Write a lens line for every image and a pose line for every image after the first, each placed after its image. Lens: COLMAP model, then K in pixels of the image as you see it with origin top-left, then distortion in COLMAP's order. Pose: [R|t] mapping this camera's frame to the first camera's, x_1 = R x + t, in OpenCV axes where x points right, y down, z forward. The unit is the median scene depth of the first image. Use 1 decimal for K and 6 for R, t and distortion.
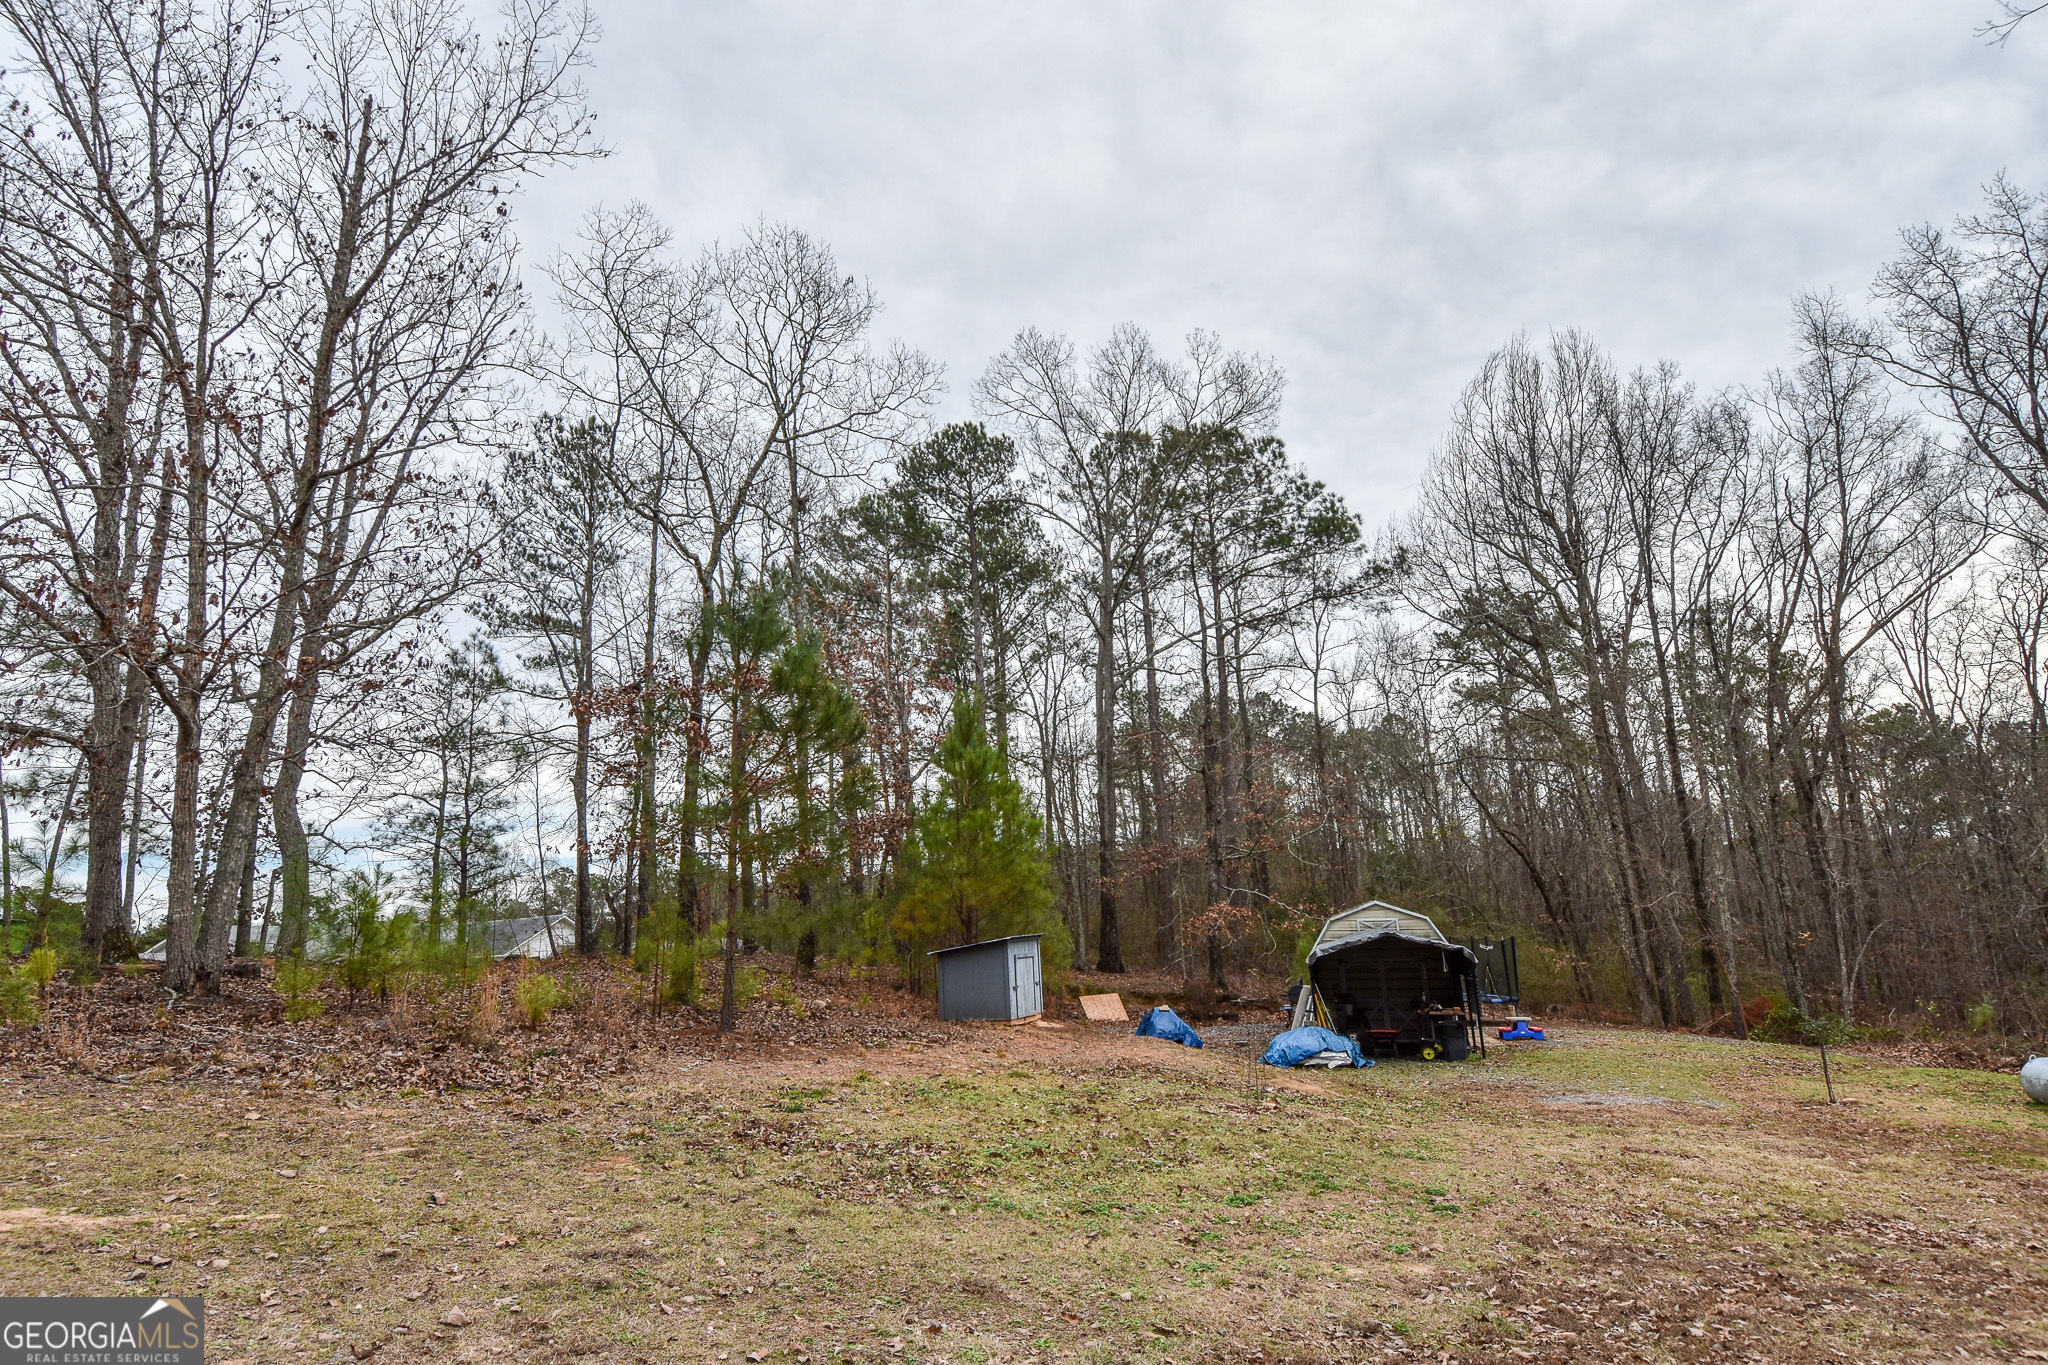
lens RADIAL K [[1070.9, 0, 1021.8], [0, 1070.9, 674.5], [0, 0, 1]] dist [0.045273, -0.049446]
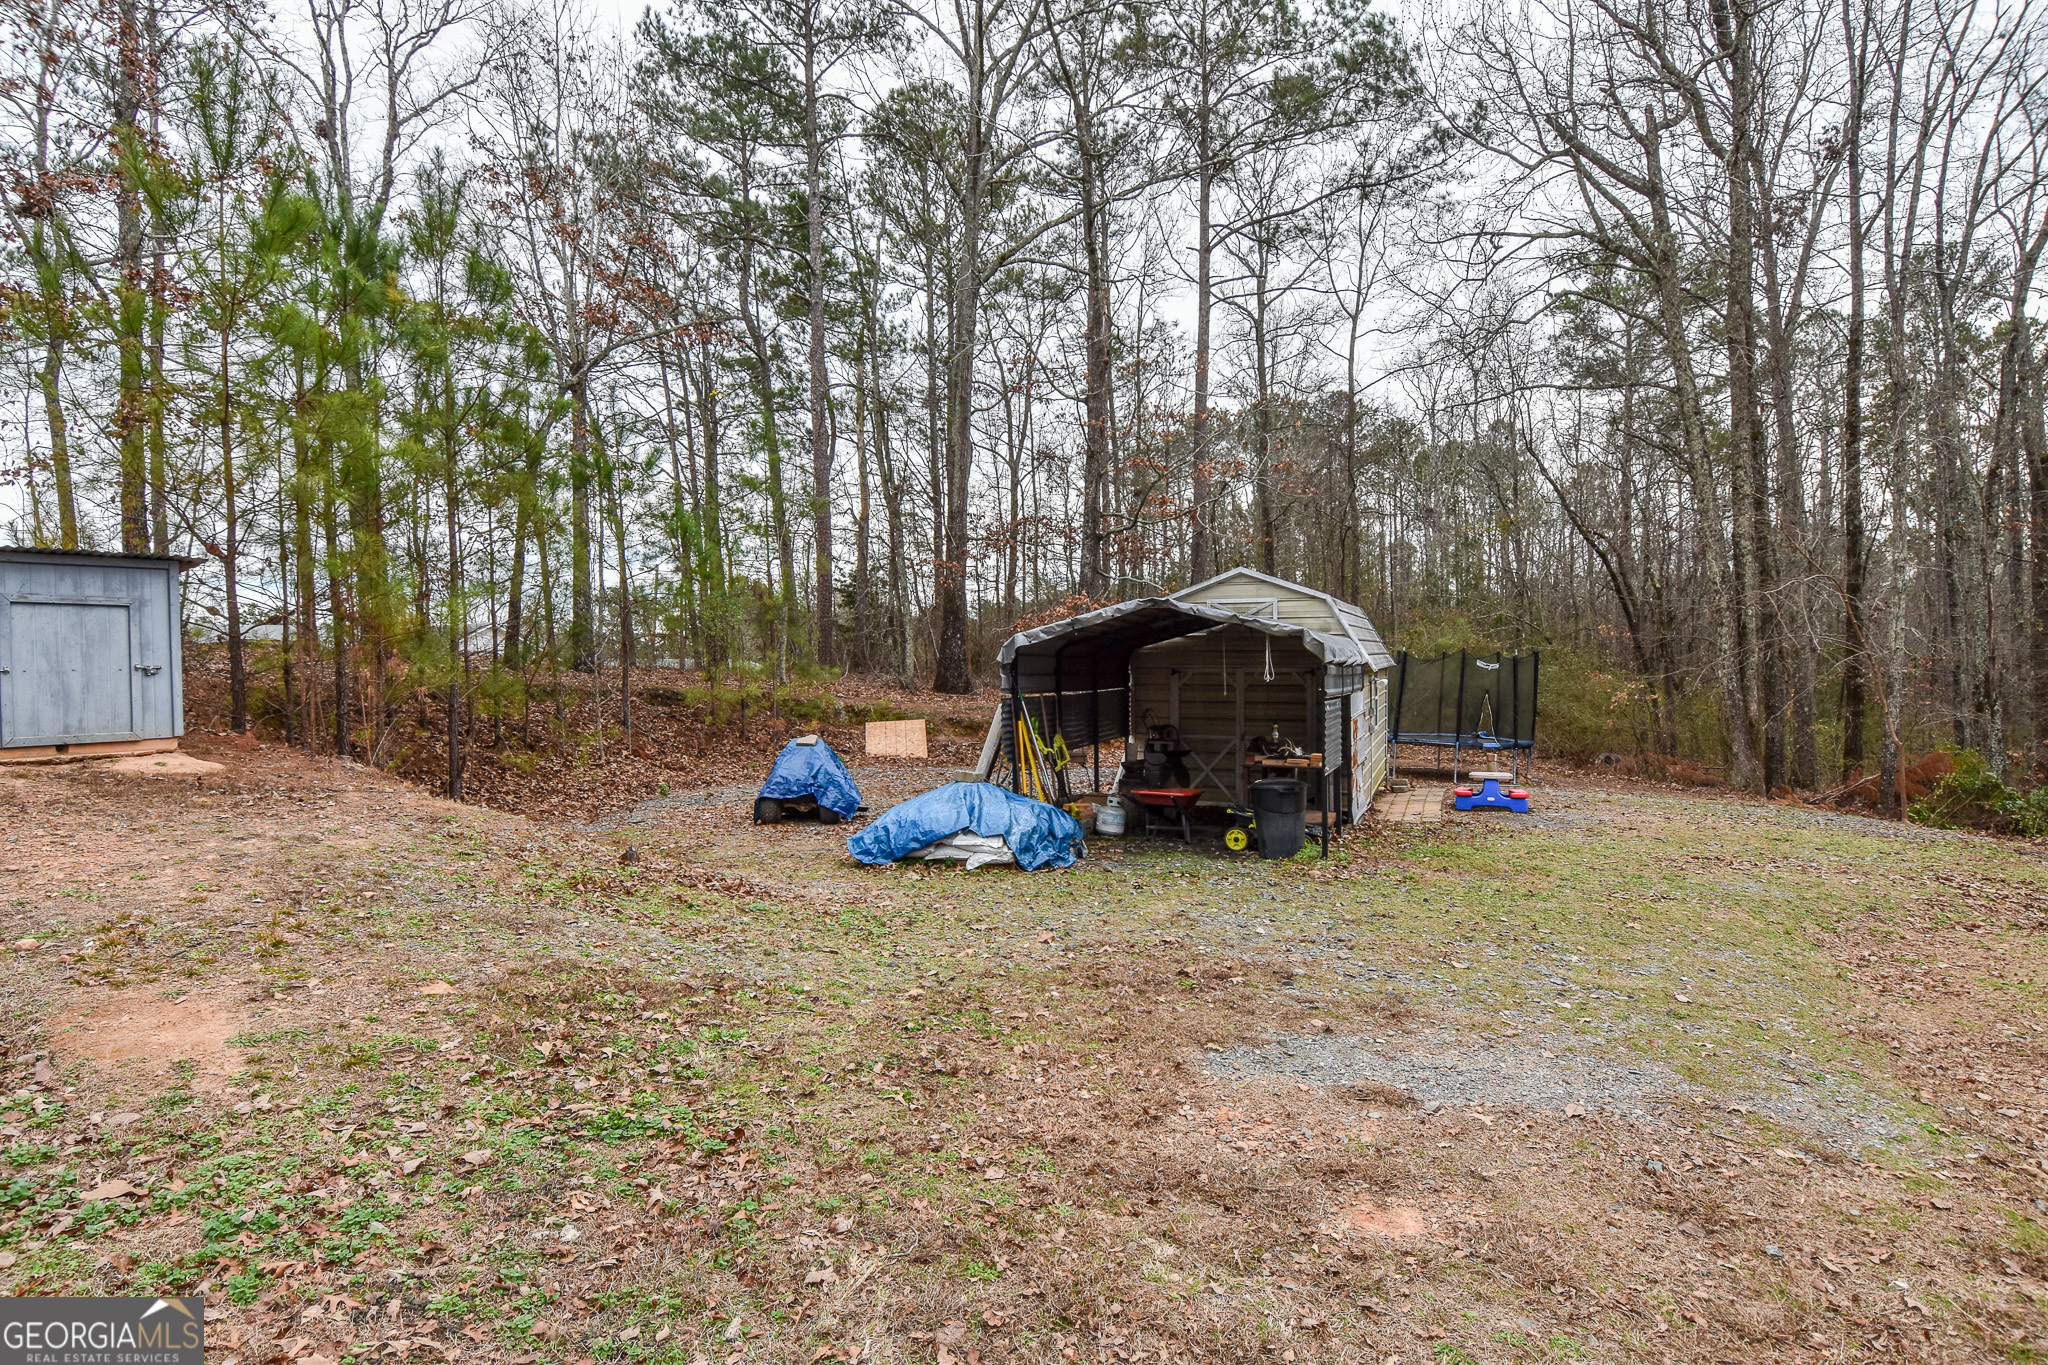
lens RADIAL K [[1070.9, 0, 1021.8], [0, 1070.9, 674.5], [0, 0, 1]] dist [0.045273, -0.049446]
pose [[0.994711, 0.025166, -0.099582, 0.218607], [-0.000789, 0.971364, 0.237595, 0.105943], [0.102710, -0.236260, 0.966246, 0.352373]]
